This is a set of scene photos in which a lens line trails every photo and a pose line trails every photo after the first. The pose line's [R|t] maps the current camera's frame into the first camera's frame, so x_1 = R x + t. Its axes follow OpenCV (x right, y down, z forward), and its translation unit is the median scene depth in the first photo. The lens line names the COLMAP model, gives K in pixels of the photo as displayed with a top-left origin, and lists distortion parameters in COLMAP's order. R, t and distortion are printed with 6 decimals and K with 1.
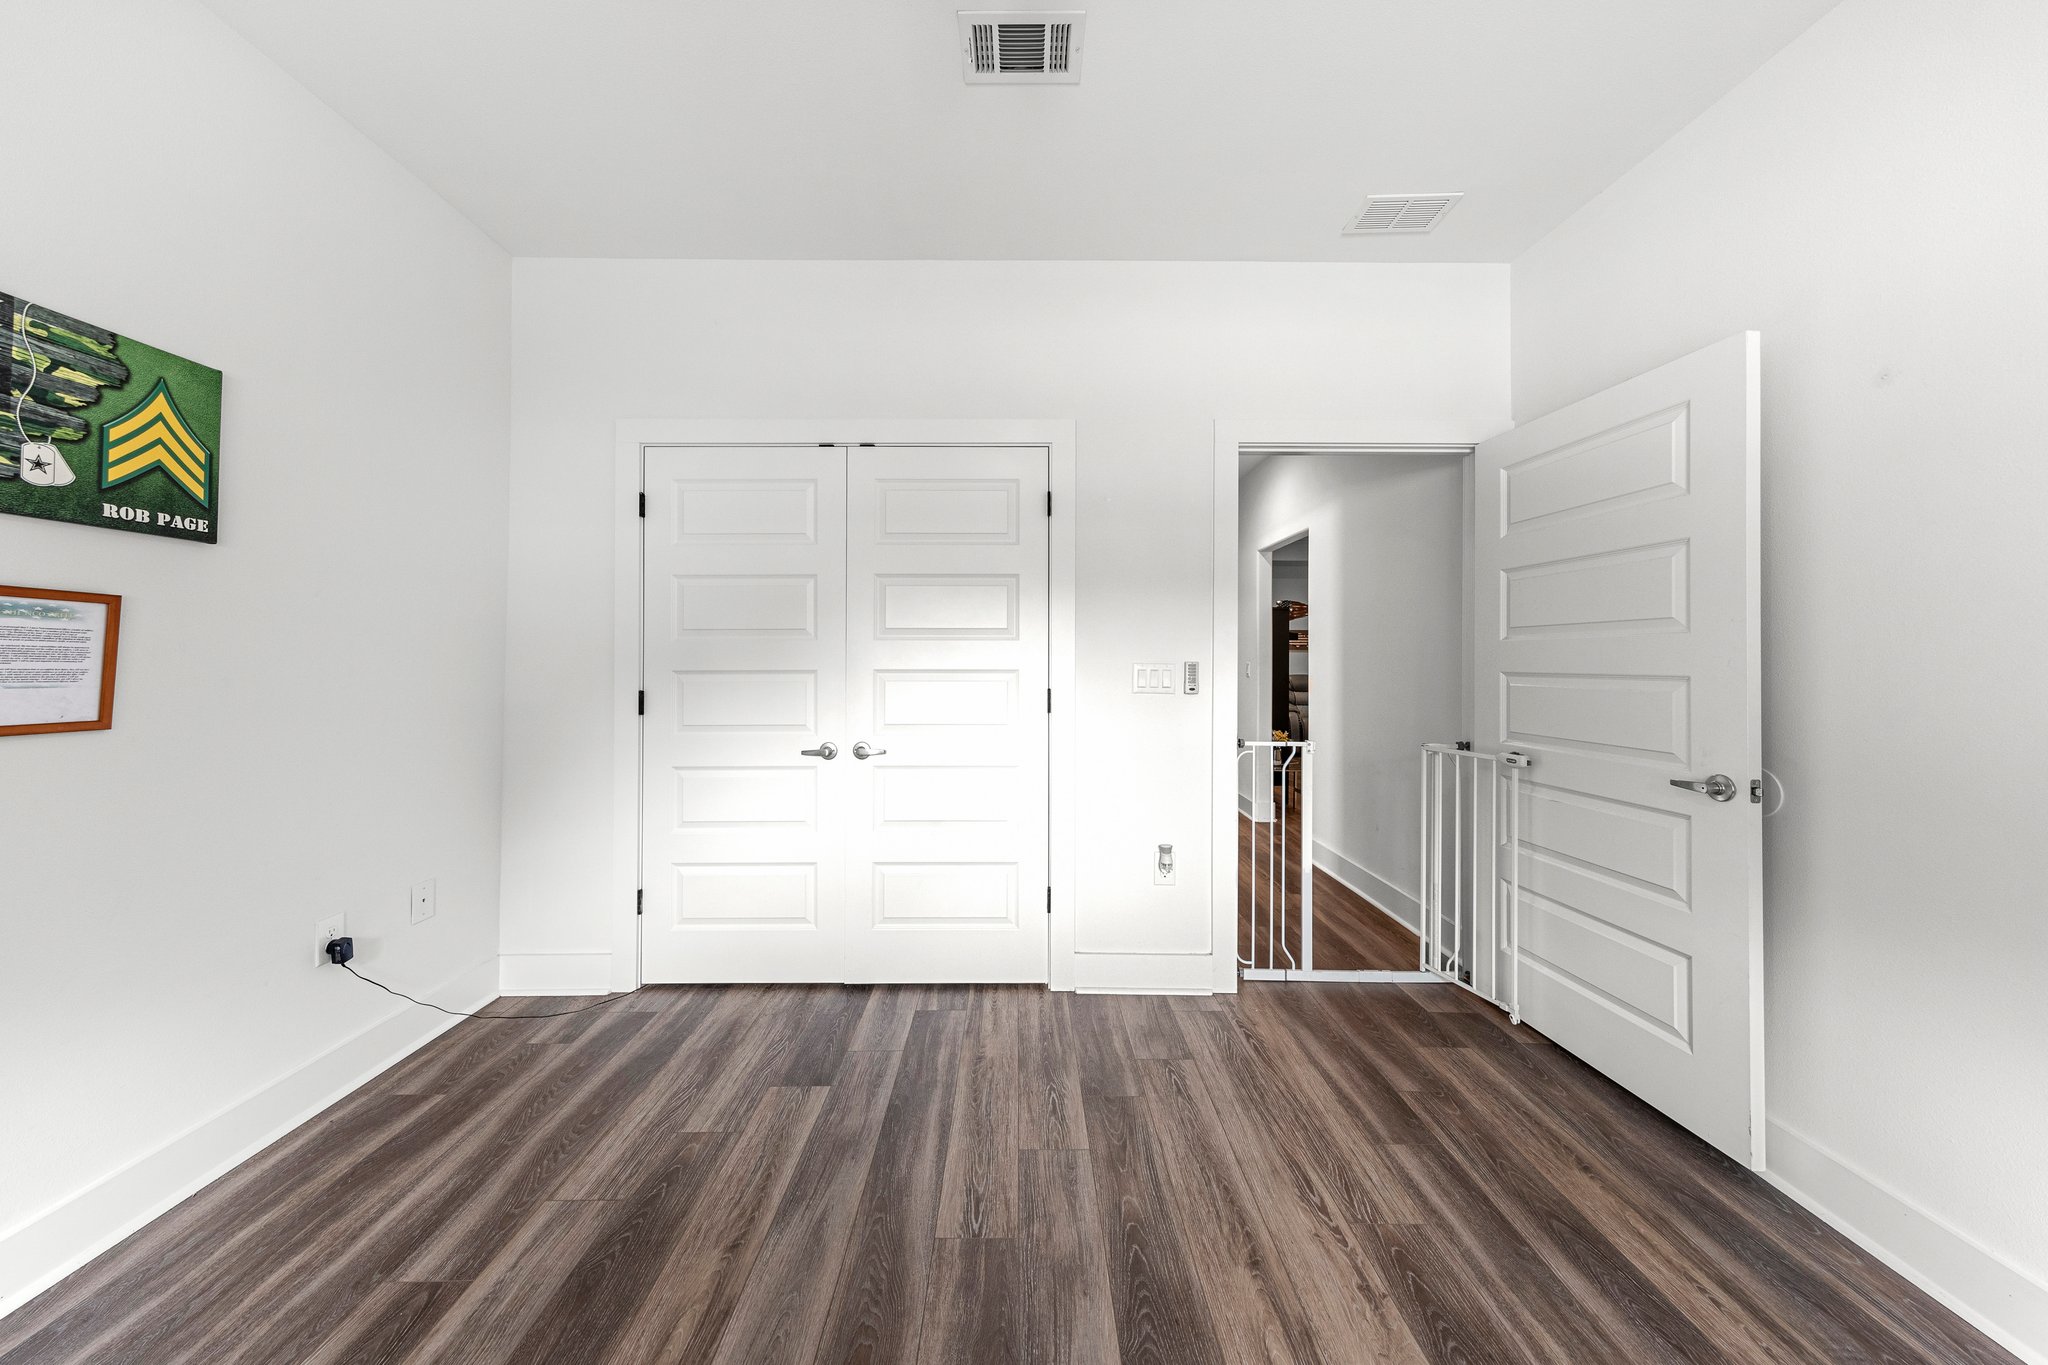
lens RADIAL K [[696.0, 0, 1045.2], [0, 696.0, 660.7], [0, 0, 1]] dist [0.008513, -0.001430]
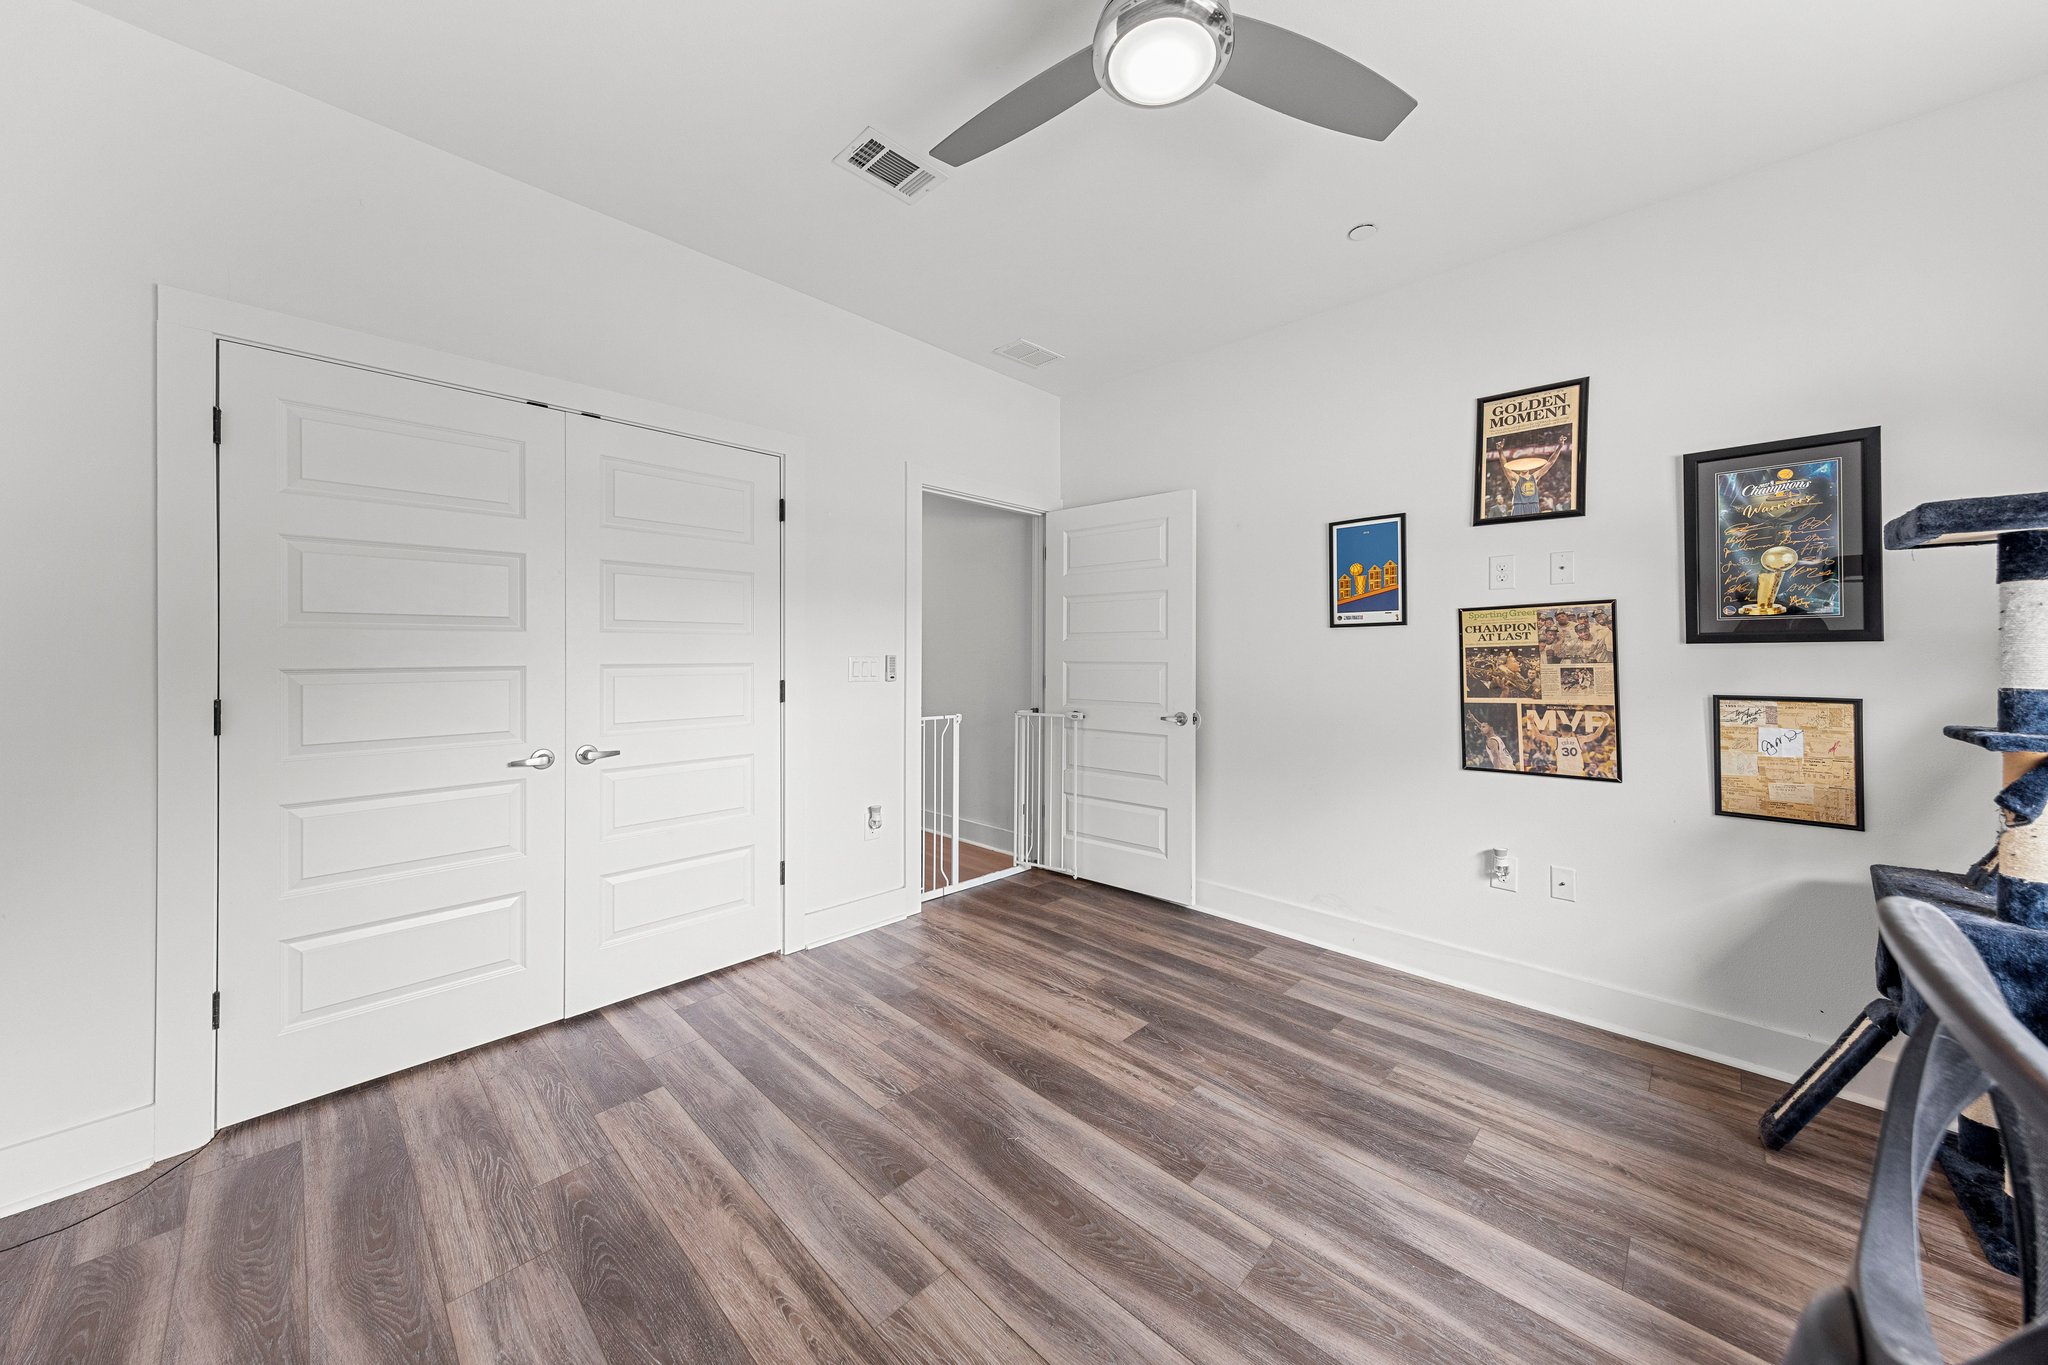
lens RADIAL K [[696.0, 0, 1045.2], [0, 696.0, 660.7], [0, 0, 1]] dist [0.008513, -0.001430]
pose [[0.690295, -0.007585, 0.723488, -0.661198], [-0.000132, 0.999944, 0.010610, -0.002400], [-0.723528, -0.007419, 0.690255, -0.069231]]
